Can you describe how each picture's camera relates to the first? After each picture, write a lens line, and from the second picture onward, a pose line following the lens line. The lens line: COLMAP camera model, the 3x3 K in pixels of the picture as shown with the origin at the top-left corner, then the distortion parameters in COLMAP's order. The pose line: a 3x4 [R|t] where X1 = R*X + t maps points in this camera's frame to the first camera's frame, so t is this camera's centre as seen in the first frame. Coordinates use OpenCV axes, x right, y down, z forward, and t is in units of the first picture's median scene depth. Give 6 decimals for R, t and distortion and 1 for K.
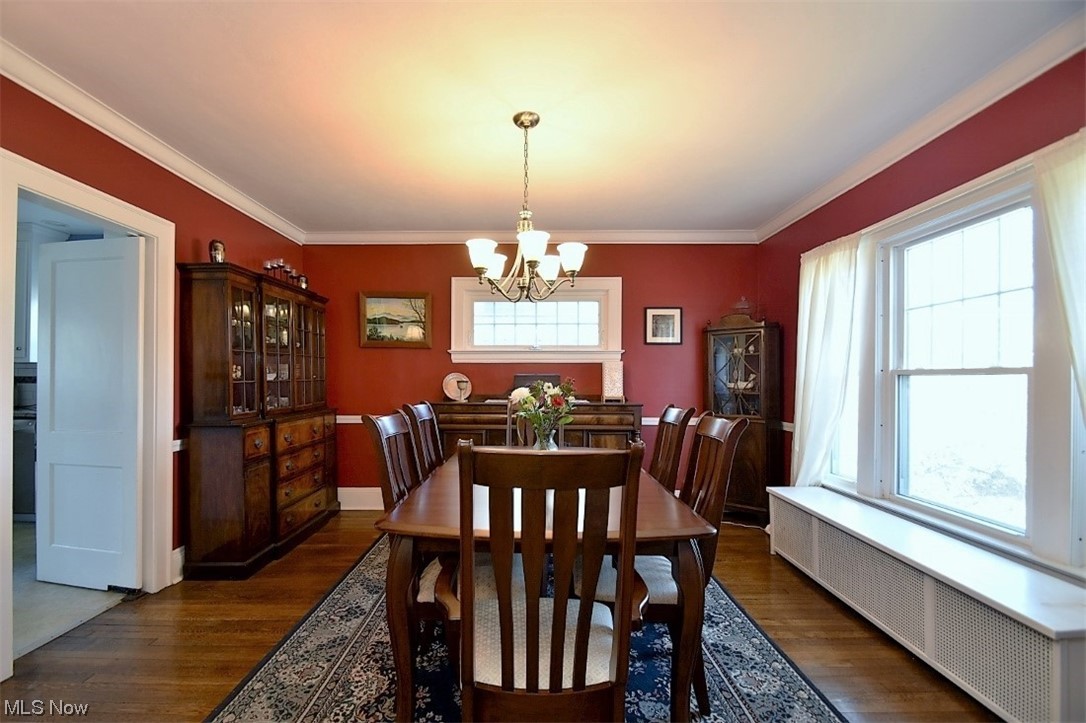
lens RADIAL K [[478.2, 0, 525.5], [0, 478.2, 378.6], [0, 0, 1]] dist [0.000129, -0.010481]
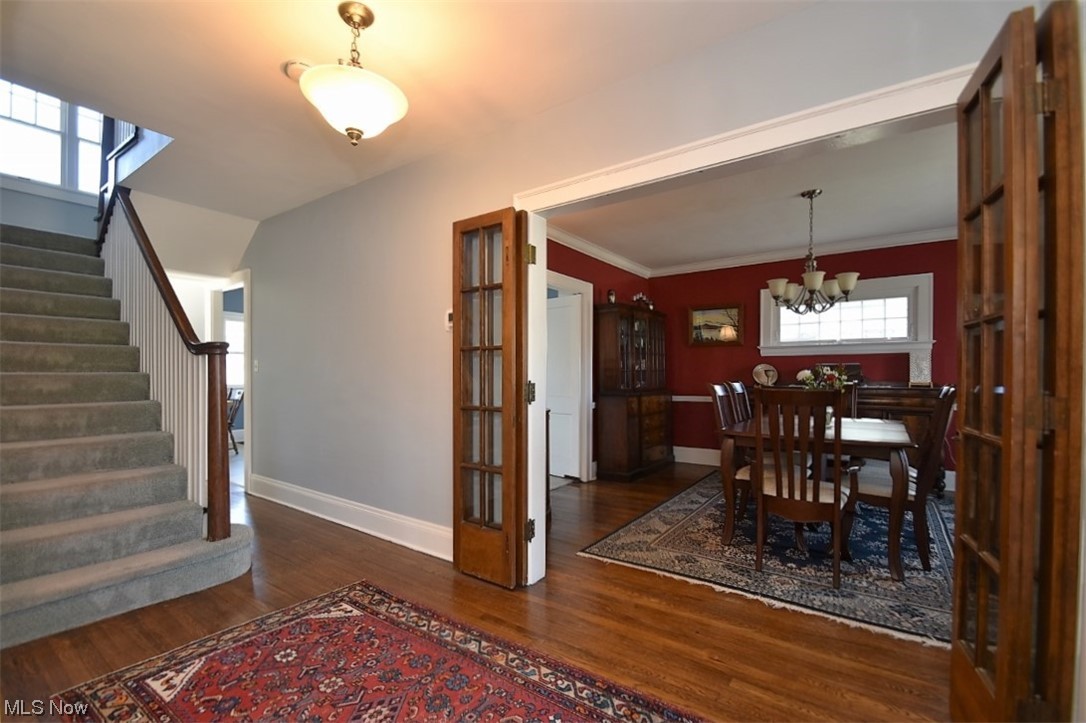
lens RADIAL K [[478.2, 0, 525.5], [0, 478.2, 378.6], [0, 0, 1]] dist [0.000129, -0.010481]
pose [[0.812127, 0.000586, -0.583480, 0.101533], [0.002961, 0.999982, 0.005126, 0.022714], [0.583473, -0.005890, 0.812111, -0.510681]]
